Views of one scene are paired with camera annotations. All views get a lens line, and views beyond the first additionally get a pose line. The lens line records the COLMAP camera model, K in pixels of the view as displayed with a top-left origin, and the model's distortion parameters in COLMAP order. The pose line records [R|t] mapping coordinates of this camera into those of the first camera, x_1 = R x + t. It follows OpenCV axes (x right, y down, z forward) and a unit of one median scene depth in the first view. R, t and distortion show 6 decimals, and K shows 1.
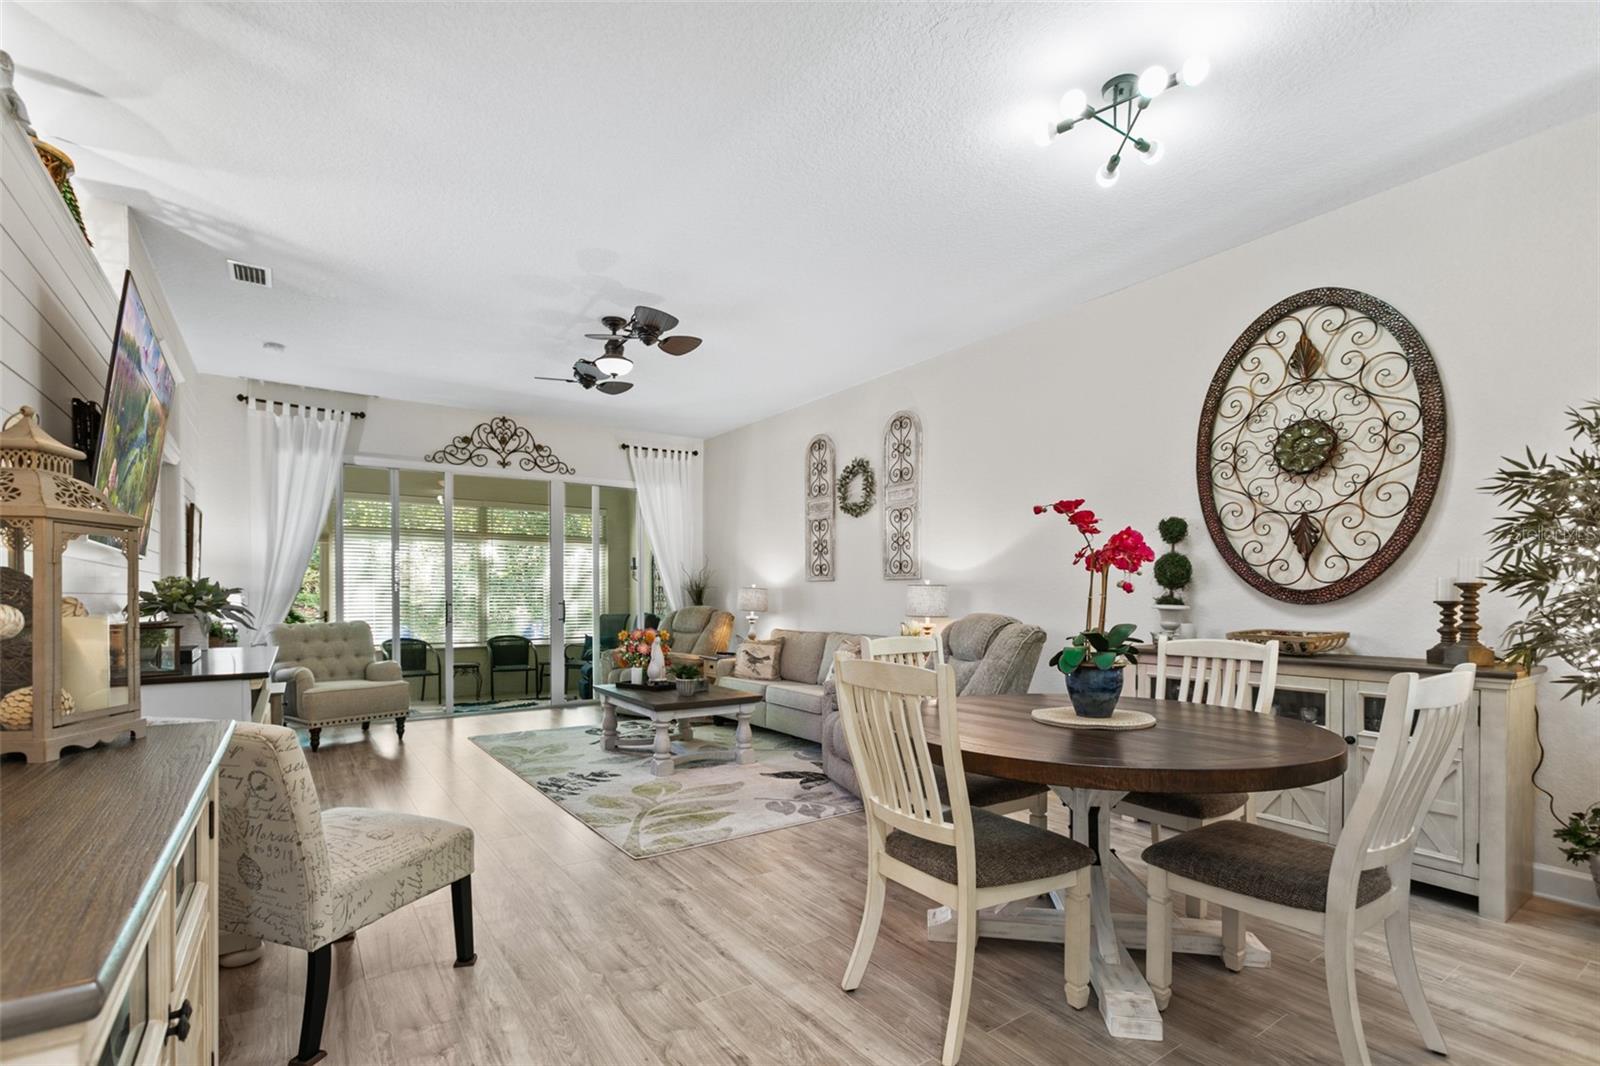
lens RADIAL K [[738.1, 0, 789.6], [0, 738.1, 613.3], [0, 0, 1]] dist [-0.018426, 0.016027]
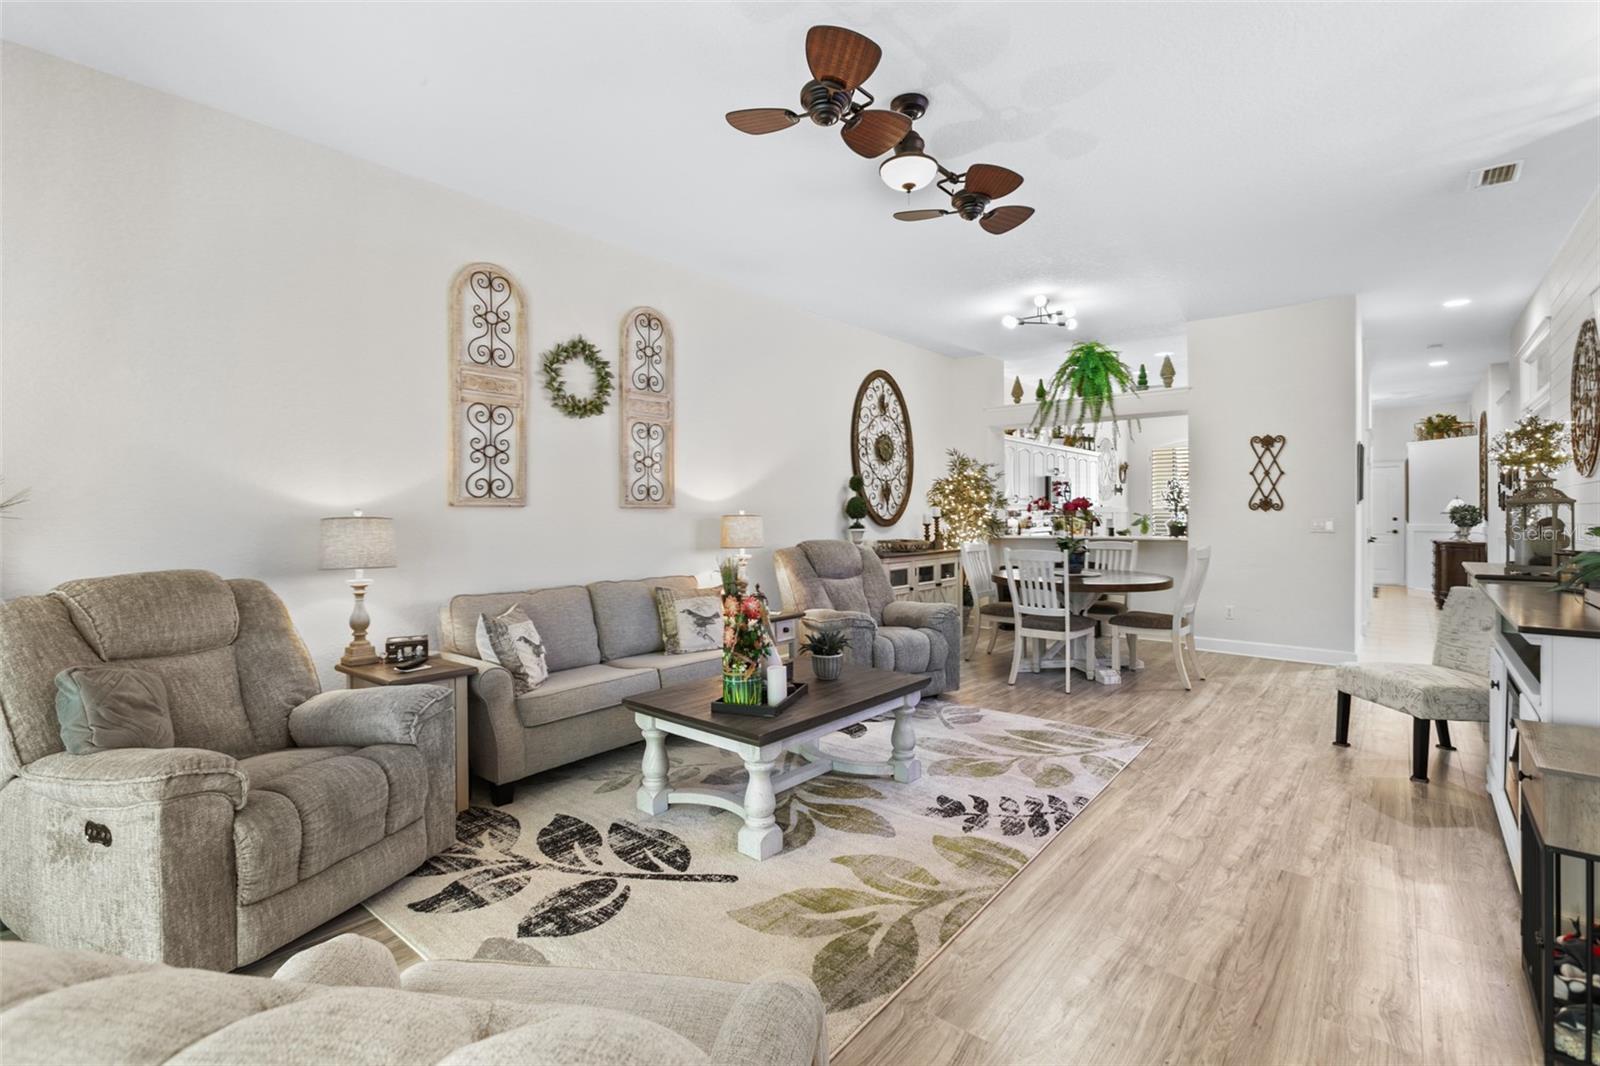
lens RADIAL K [[719.1, 0, 795.8], [0, 719.1, 520.7], [0, 0, 1]] dist [-0.027354, 0.013986]
pose [[-0.265870, -0.007180, 0.963982, -0.632059], [0.029790, 0.999434, 0.015660, -0.036768], [-0.963549, 0.032880, -0.265505, 0.988377]]
